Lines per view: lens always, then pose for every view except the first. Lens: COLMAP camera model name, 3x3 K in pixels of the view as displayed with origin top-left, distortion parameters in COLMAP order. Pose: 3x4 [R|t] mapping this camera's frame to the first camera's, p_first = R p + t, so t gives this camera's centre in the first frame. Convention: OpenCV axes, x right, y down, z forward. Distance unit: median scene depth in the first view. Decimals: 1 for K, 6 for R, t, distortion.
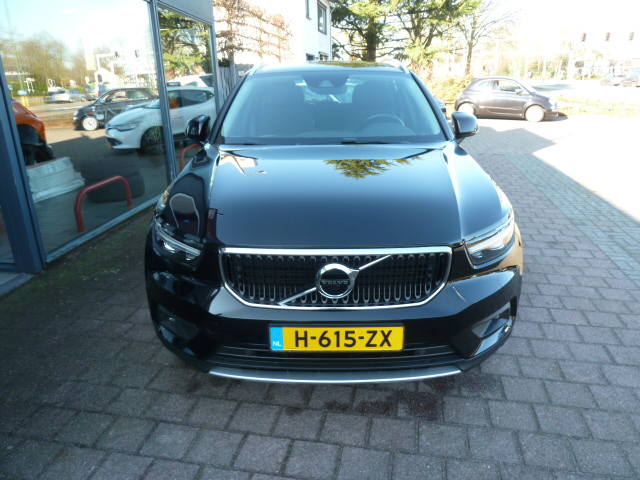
lens RADIAL K [[478.6, 0, 320.0], [0, 478.6, 240.0], [0, 0, 1]] dist [-0.023482, -0.000966]
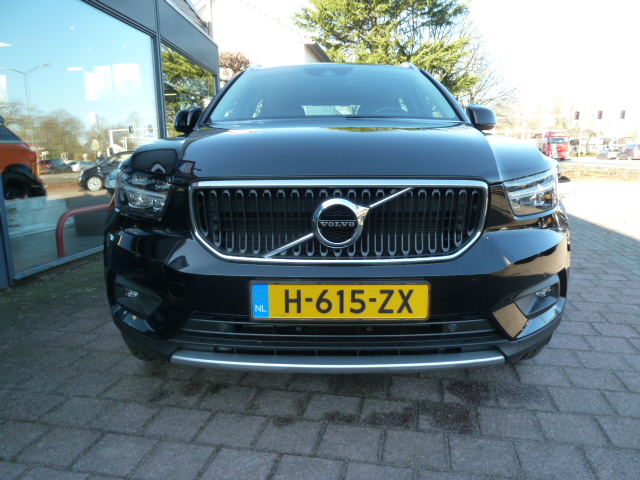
lens RADIAL K [[478.6, 0, 320.0], [0, 478.6, 240.0], [0, 0, 1]] dist [-0.023482, -0.000966]
pose [[0.999957, 0.006471, -0.006672, 0.007073], [-0.007406, 0.988459, -0.151305, 0.195616], [0.005616, 0.151348, 0.988465, 0.210068]]
